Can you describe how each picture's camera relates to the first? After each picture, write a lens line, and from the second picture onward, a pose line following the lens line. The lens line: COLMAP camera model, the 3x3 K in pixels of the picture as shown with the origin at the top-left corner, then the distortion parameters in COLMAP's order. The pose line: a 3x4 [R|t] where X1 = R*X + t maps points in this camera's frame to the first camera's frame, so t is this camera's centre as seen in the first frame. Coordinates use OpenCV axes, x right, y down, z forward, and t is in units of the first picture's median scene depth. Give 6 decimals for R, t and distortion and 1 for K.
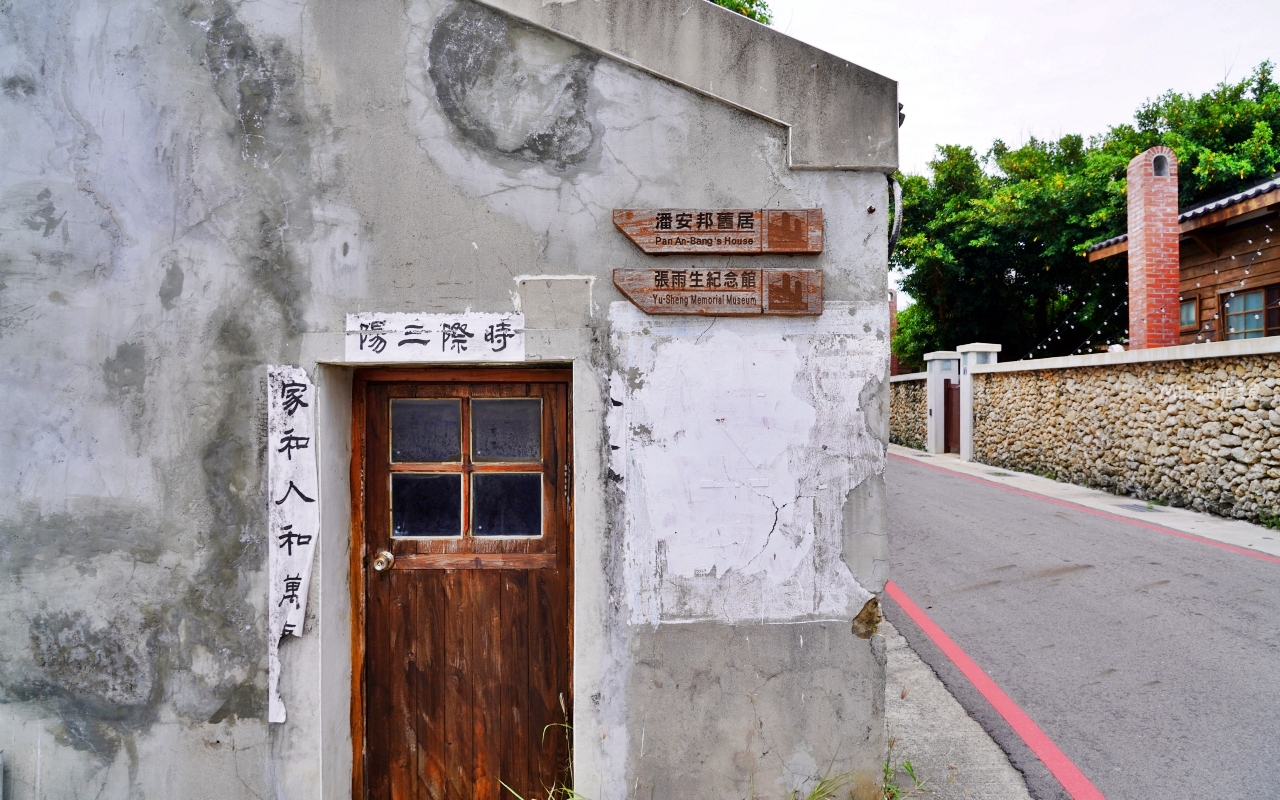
lens RADIAL K [[860.9, 0, 644.3], [0, 860.9, 397.3], [0, 0, 1]] dist [-0.025688, 0.012752]
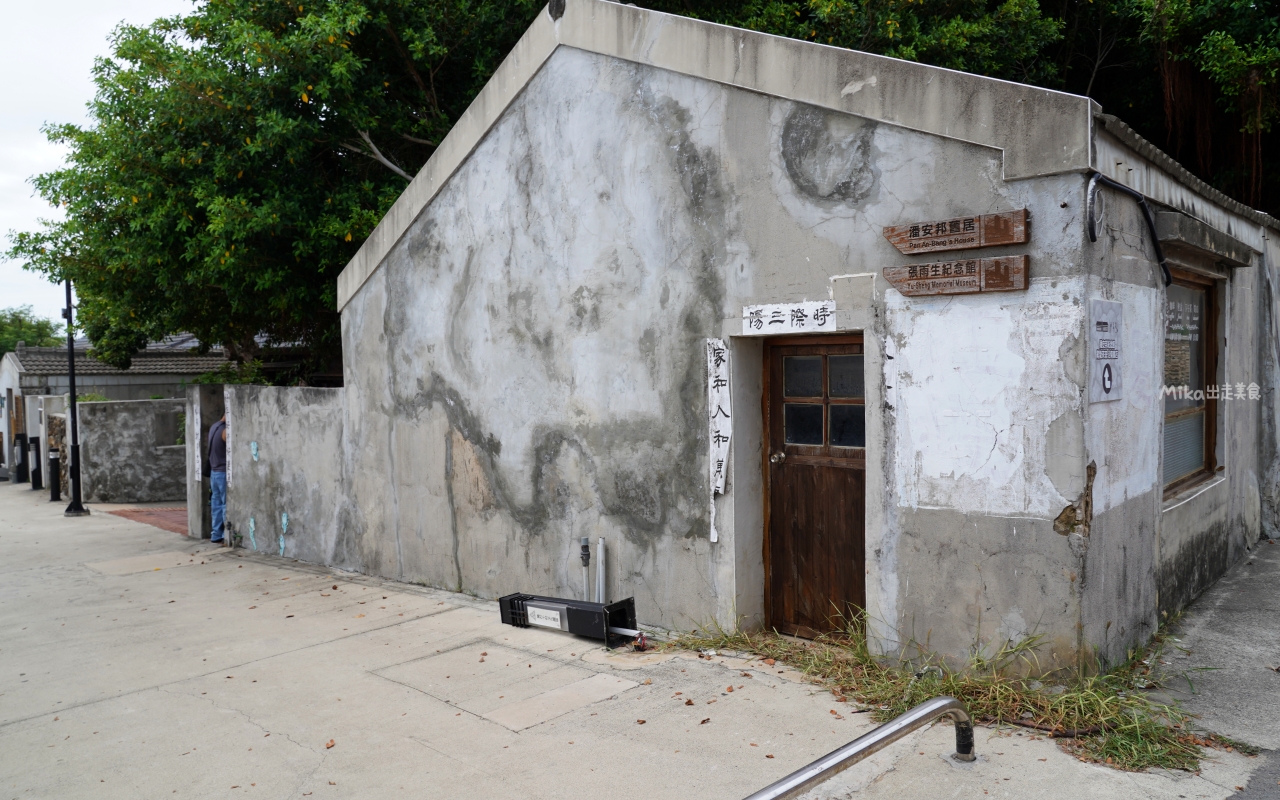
lens RADIAL K [[860.9, 0, 642.8], [0, 860.9, 397.6], [0, 0, 1]] dist [-0.025688, 0.012752]
pose [[0.727314, 0.017831, -0.686073, 0.674258], [0.018706, 0.998776, 0.045789, 0.000004], [0.686050, -0.046137, 0.726090, -0.372349]]
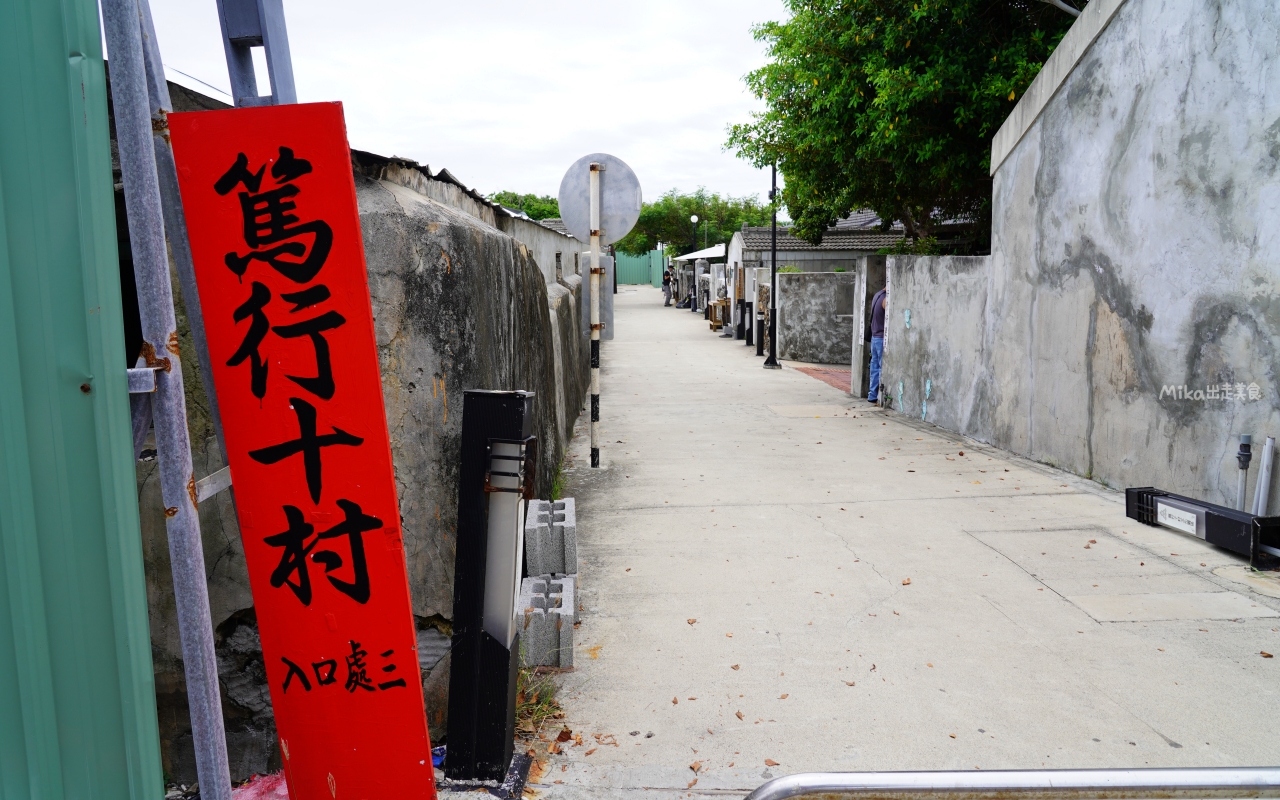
lens RADIAL K [[860.9, 0, 643.8], [0, 860.9, 399.8], [0, 0, 1]] dist [-0.025688, 0.012752]
pose [[0.047455, 0.162519, -0.985564, 0.744664], [0.021294, 0.986286, 0.163664, 0.061545], [0.998646, -0.028753, 0.043343, -0.234335]]
